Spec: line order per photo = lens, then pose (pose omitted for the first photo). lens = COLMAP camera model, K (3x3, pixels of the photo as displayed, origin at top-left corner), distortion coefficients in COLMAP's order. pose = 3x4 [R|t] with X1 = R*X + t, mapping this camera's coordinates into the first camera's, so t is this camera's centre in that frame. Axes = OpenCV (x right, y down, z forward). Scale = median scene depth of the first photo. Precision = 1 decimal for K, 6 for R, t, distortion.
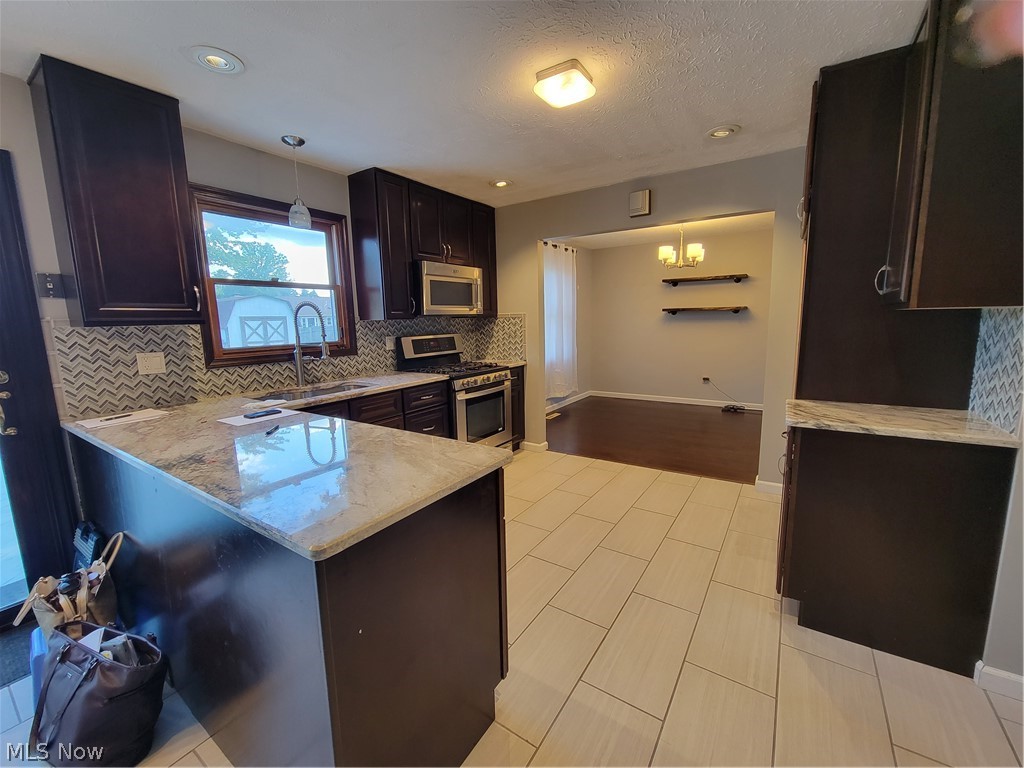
lens RADIAL K [[422.1, 0, 516.1], [0, 422.1, 383.1], [0, 0, 1]] dist [-0.005486, 0.000044]
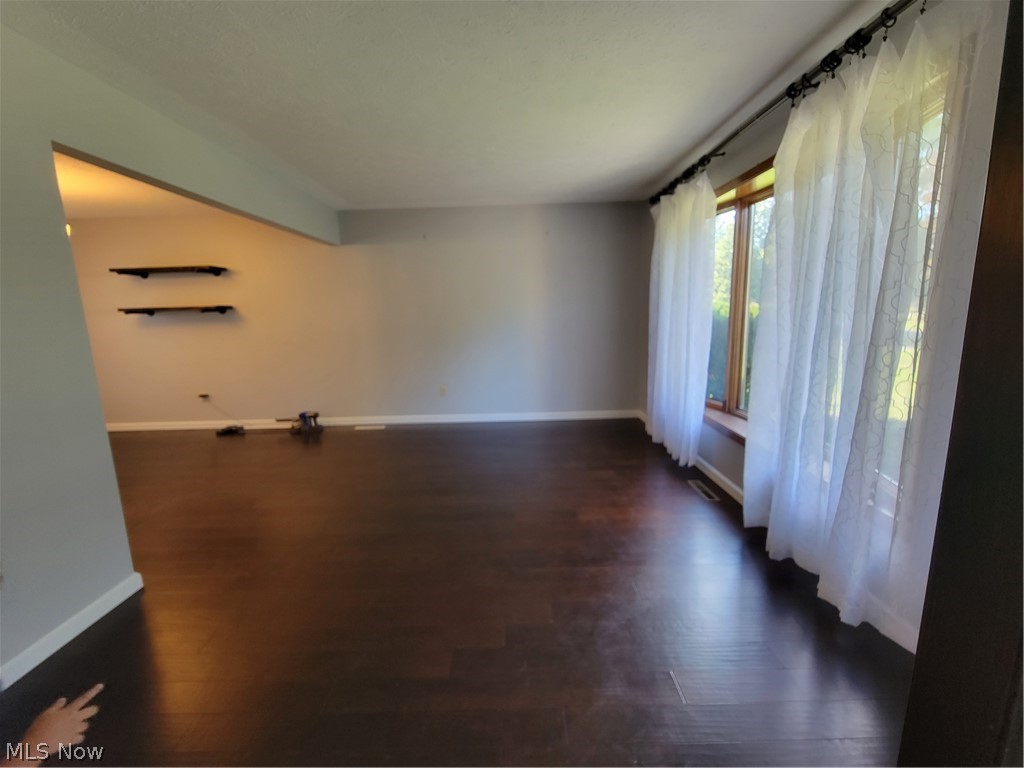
lens RADIAL K [[422.1, 0, 508.4], [0, 422.1, 379.4], [0, 0, 1]] dist [-0.005486, 0.000044]
pose [[0.838406, -0.091585, 0.537297, 0.988818], [0.094246, 0.995293, 0.022589, -0.008989], [-0.536837, 0.031700, 0.843090, 0.036189]]
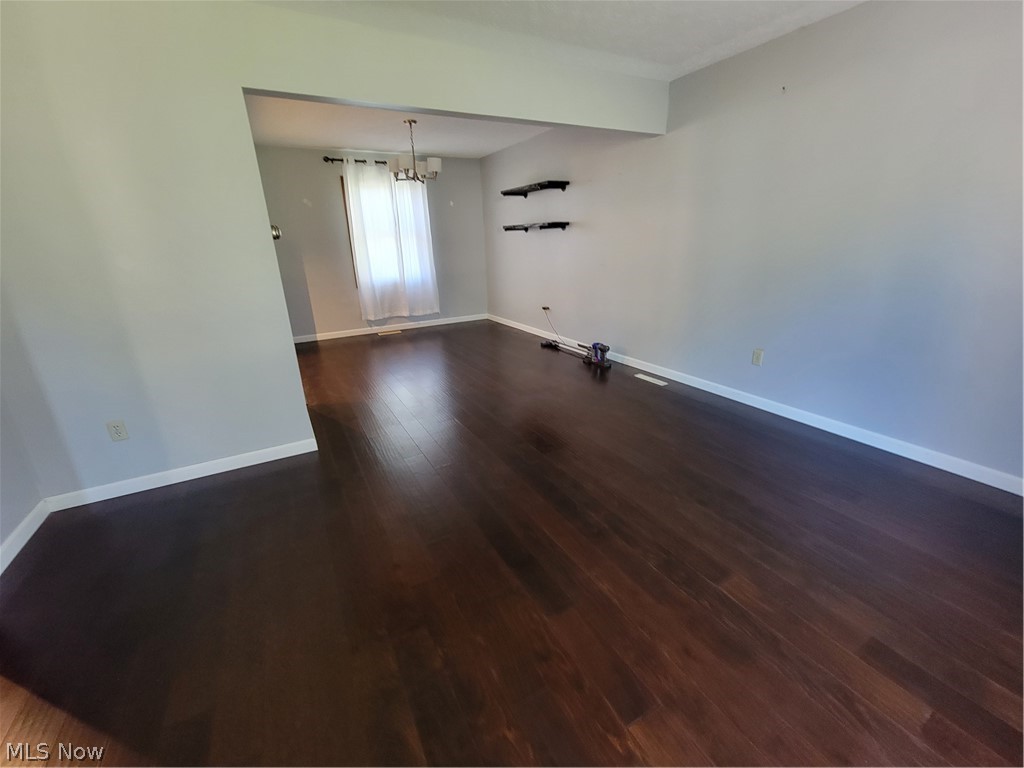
lens RADIAL K [[422.1, 0, 510.0], [0, 422.1, 376.6], [0, 0, 1]] dist [-0.005486, 0.000044]
pose [[0.889720, 0.132098, -0.436977, 1.530242], [-0.053356, 0.980749, 0.187842, -0.060166], [0.453379, -0.143811, 0.879640, 0.341414]]
